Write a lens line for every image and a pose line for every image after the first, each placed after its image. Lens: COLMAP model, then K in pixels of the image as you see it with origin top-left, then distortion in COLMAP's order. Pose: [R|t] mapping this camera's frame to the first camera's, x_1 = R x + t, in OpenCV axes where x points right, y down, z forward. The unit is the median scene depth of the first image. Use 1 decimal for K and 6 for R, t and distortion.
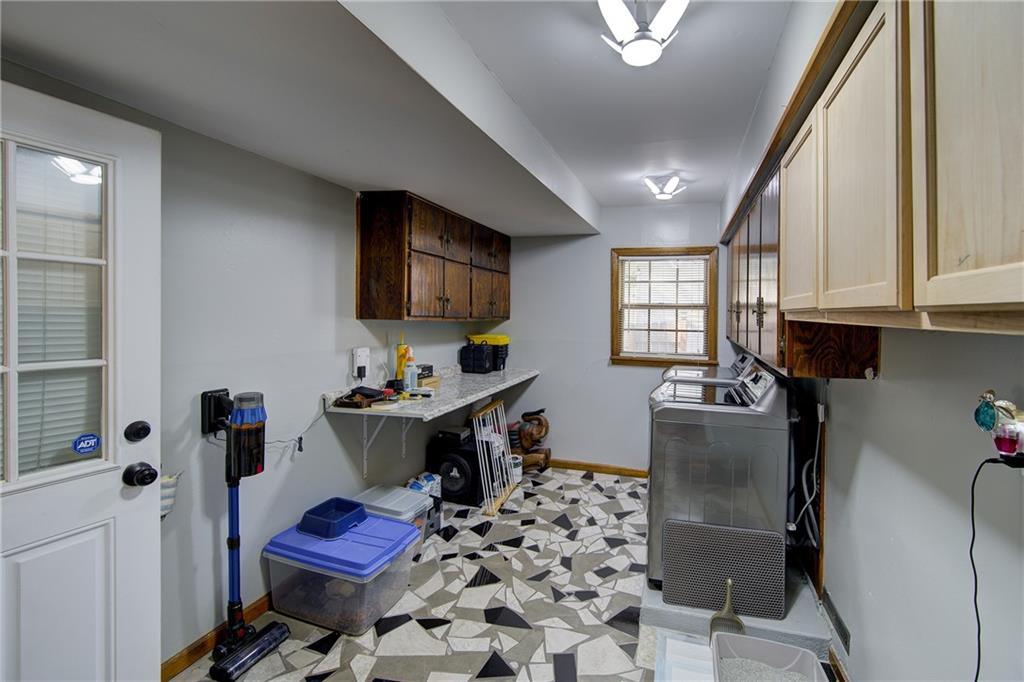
lens RADIAL K [[415.6, 0, 535.3], [0, 415.6, 316.6], [0, 0, 1]] dist [0.000149, 0.000212]
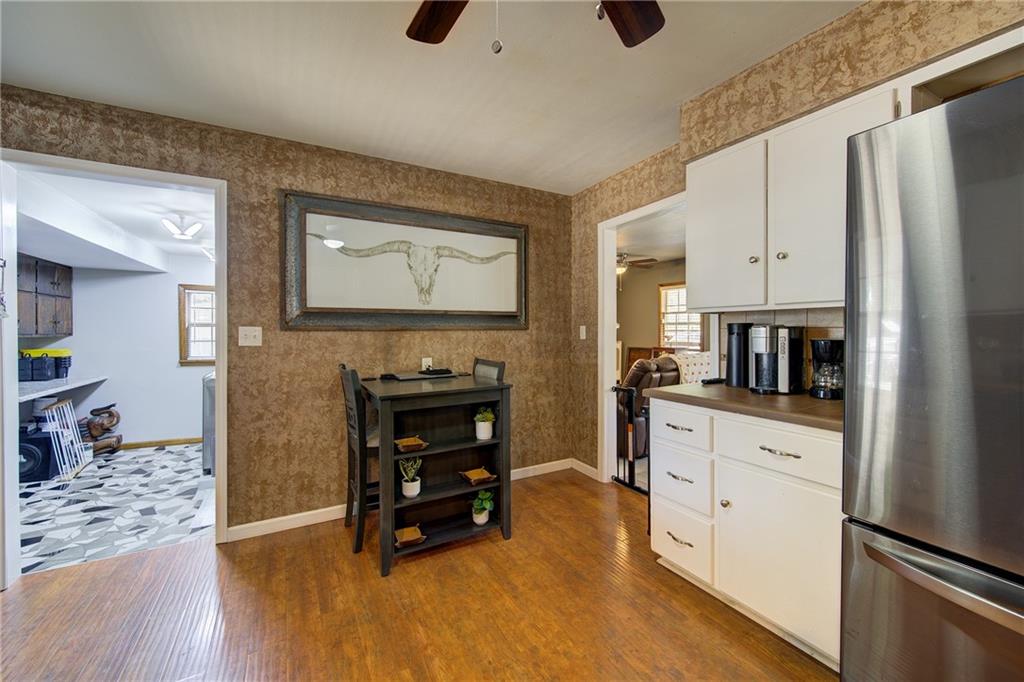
lens RADIAL K [[415.6, 0, 515.0], [0, 415.6, 334.0], [0, 0, 1]] dist [0.000149, 0.000212]
pose [[0.666113, -0.014306, 0.745713, -0.120492], [0.009021, 0.999897, 0.011125, 0.000897], [-0.745796, -0.000683, 0.666174, -0.860246]]
